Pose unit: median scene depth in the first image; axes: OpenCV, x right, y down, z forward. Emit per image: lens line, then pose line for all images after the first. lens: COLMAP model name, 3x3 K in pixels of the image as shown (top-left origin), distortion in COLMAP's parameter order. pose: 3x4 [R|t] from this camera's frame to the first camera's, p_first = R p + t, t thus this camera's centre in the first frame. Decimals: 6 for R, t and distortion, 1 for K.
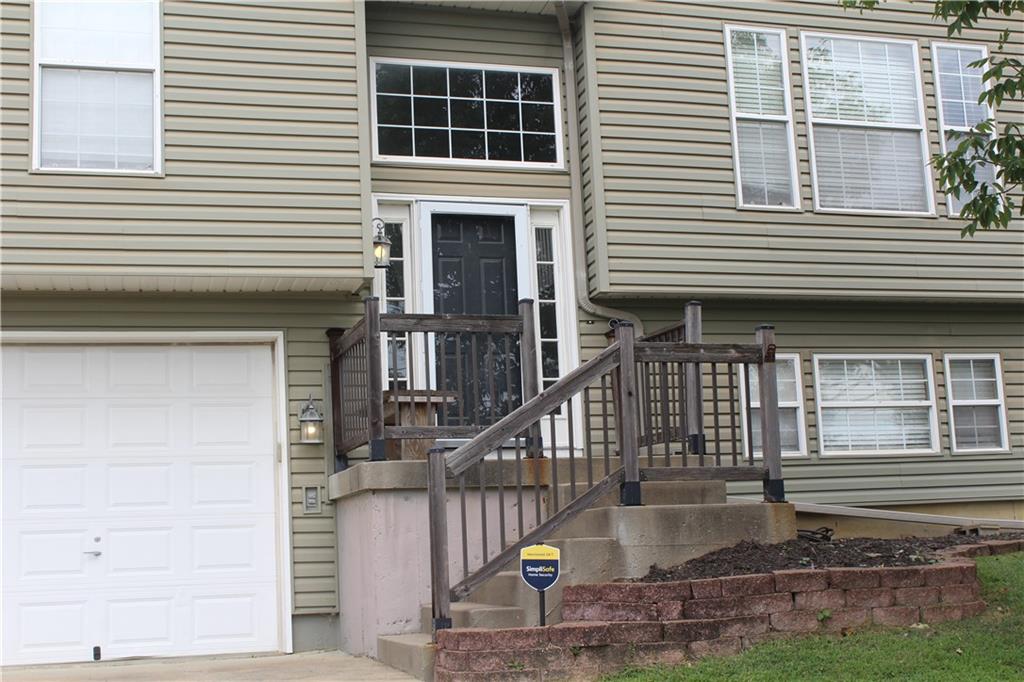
lens RADIAL K [[1364.3, 0, 504.7], [0, 1364.3, 347.0], [0, 0, 1]] dist [-0.033873, 0.000000]
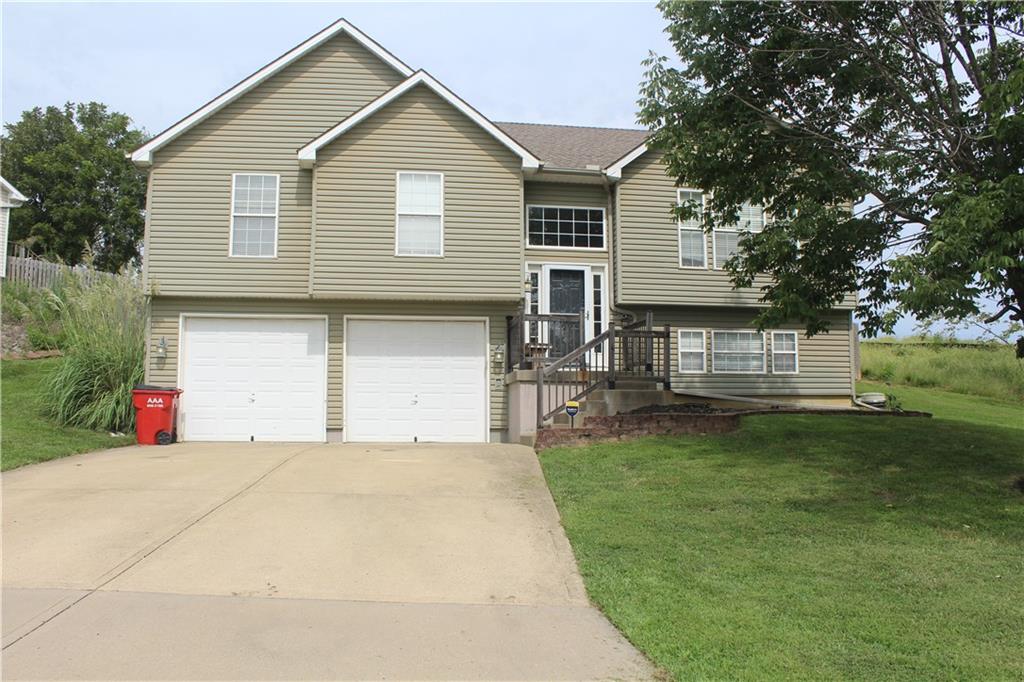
lens RADIAL K [[853.3, 0, 514.3], [0, 853.3, 345.9], [0, 0, 1]] dist [-0.154436, 0.124496]
pose [[0.989755, 0.028985, -0.139800, 0.105851], [-0.020549, 0.997901, 0.061411, -0.056072], [0.141287, -0.057909, 0.988274, -0.554049]]
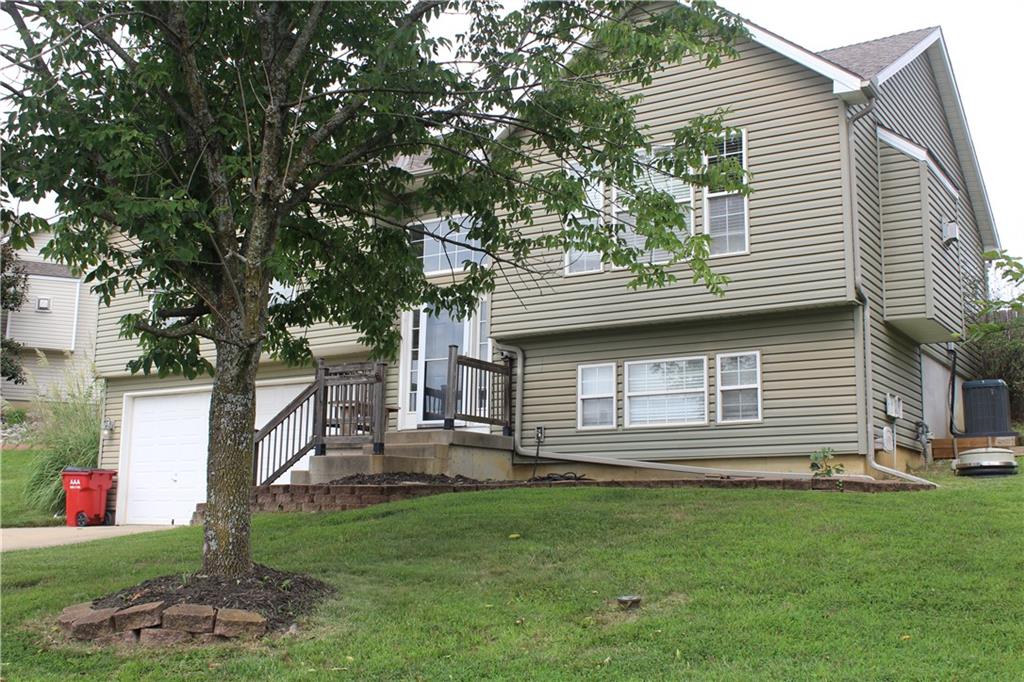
lens RADIAL K [[1113.5, 0, 511.7], [0, 1113.5, 340.7], [0, 0, 1]] dist [-0.073774, 0.000000]
pose [[0.650411, -0.077142, -0.755655, 1.232754], [0.075679, 0.996461, -0.036586, 0.020022], [0.755803, -0.033391, 0.653947, 0.089423]]
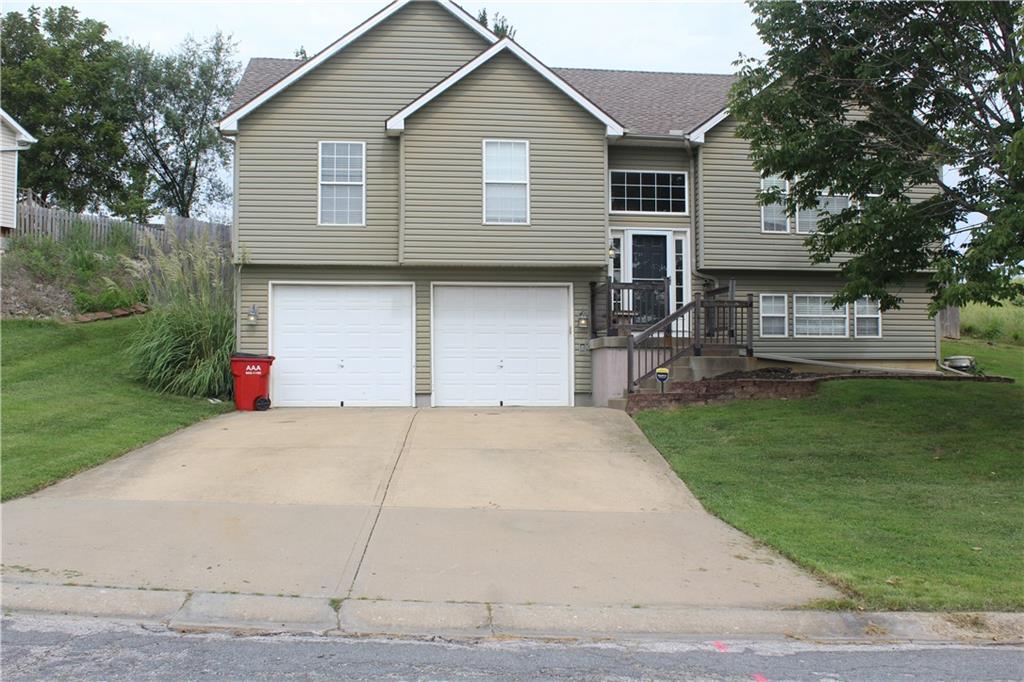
lens RADIAL K [[1113.5, 0, 526.4], [0, 1113.5, 337.2], [0, 0, 1]] dist [-0.073774, 0.000000]
pose [[0.988338, 0.034294, -0.148362, 0.064461], [-0.017619, 0.993521, 0.112279, -0.142890], [0.151251, -0.108356, 0.982539, -1.072544]]
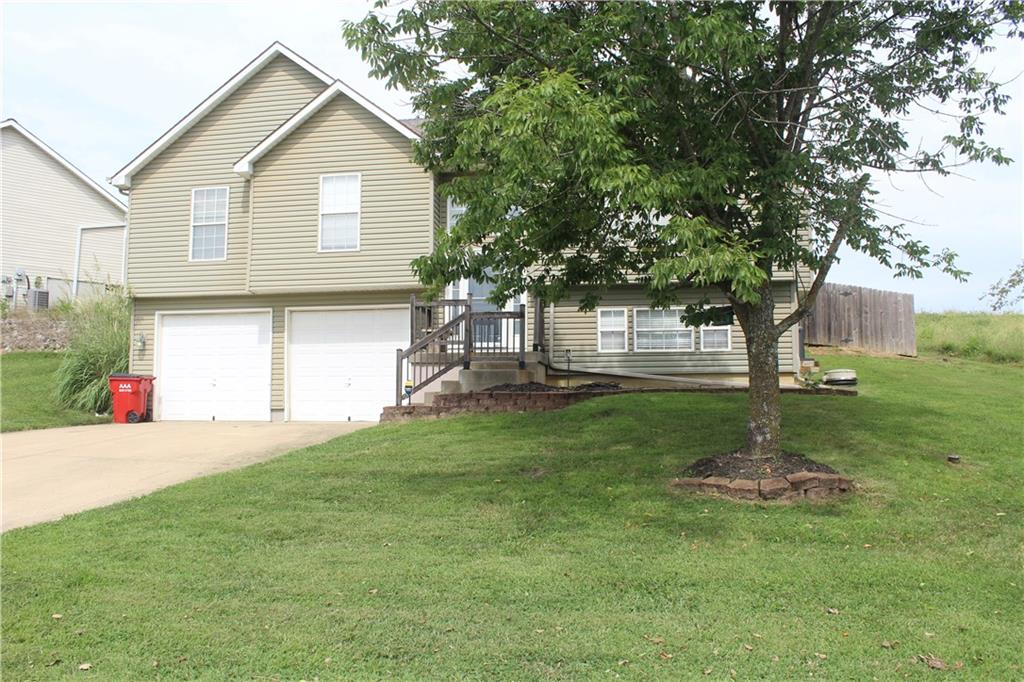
lens RADIAL K [[853.3, 0, 513.7], [0, 853.3, 344.9], [0, 0, 1]] dist [-0.154436, 0.124496]
pose [[0.911943, 0.005630, -0.410278, 0.710099], [0.027328, 0.996852, 0.074424, -0.050536], [0.409406, -0.079082, 0.908918, -0.446281]]
